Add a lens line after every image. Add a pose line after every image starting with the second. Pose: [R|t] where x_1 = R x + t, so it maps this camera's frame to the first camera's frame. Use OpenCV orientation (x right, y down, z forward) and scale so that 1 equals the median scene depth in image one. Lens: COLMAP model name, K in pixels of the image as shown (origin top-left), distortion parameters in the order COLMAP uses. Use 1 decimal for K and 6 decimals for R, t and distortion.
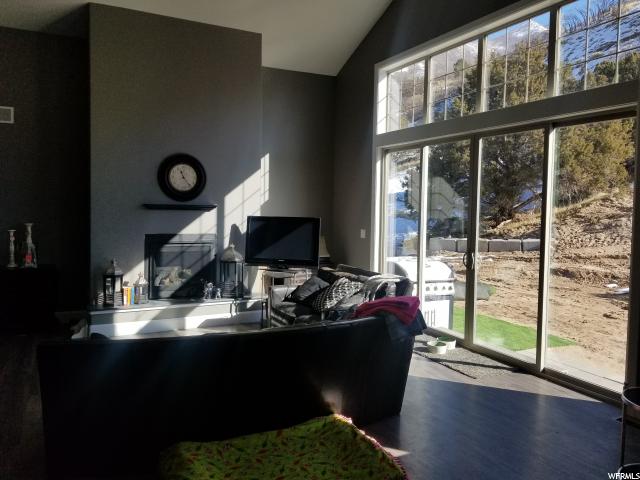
lens RADIAL K [[501.4, 0, 323.0], [0, 501.4, 225.8], [0, 0, 1]] dist [0.074038, -0.106428]
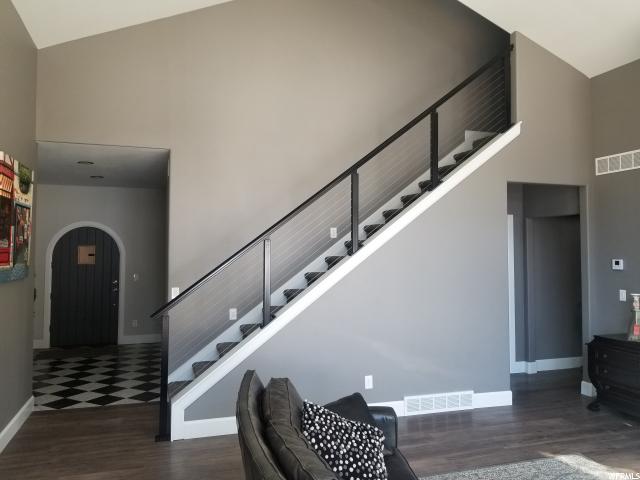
lens RADIAL K [[501.4, 0, 323.0], [0, 501.4, 225.8], [0, 0, 1]] dist [0.074038, -0.106428]
pose [[-0.157913, -0.068963, -0.985042, 0.273965], [-0.055511, 0.996601, -0.060874, -0.022120], [0.985892, 0.045068, -0.161204, 0.564617]]
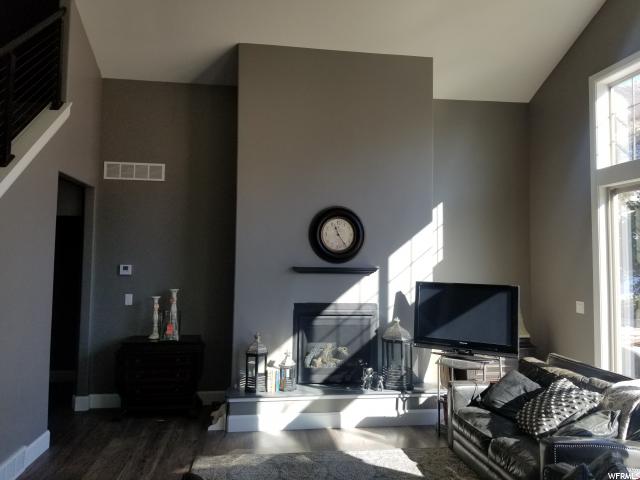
lens RADIAL K [[501.4, 0, 323.0], [0, 501.4, 225.8], [0, 0, 1]] dist [0.074038, -0.106428]
pose [[0.945952, -0.027606, -0.323130, -0.034121], [-0.009227, 0.993676, -0.111905, -0.017724], [0.324176, 0.108838, 0.939715, 0.214808]]
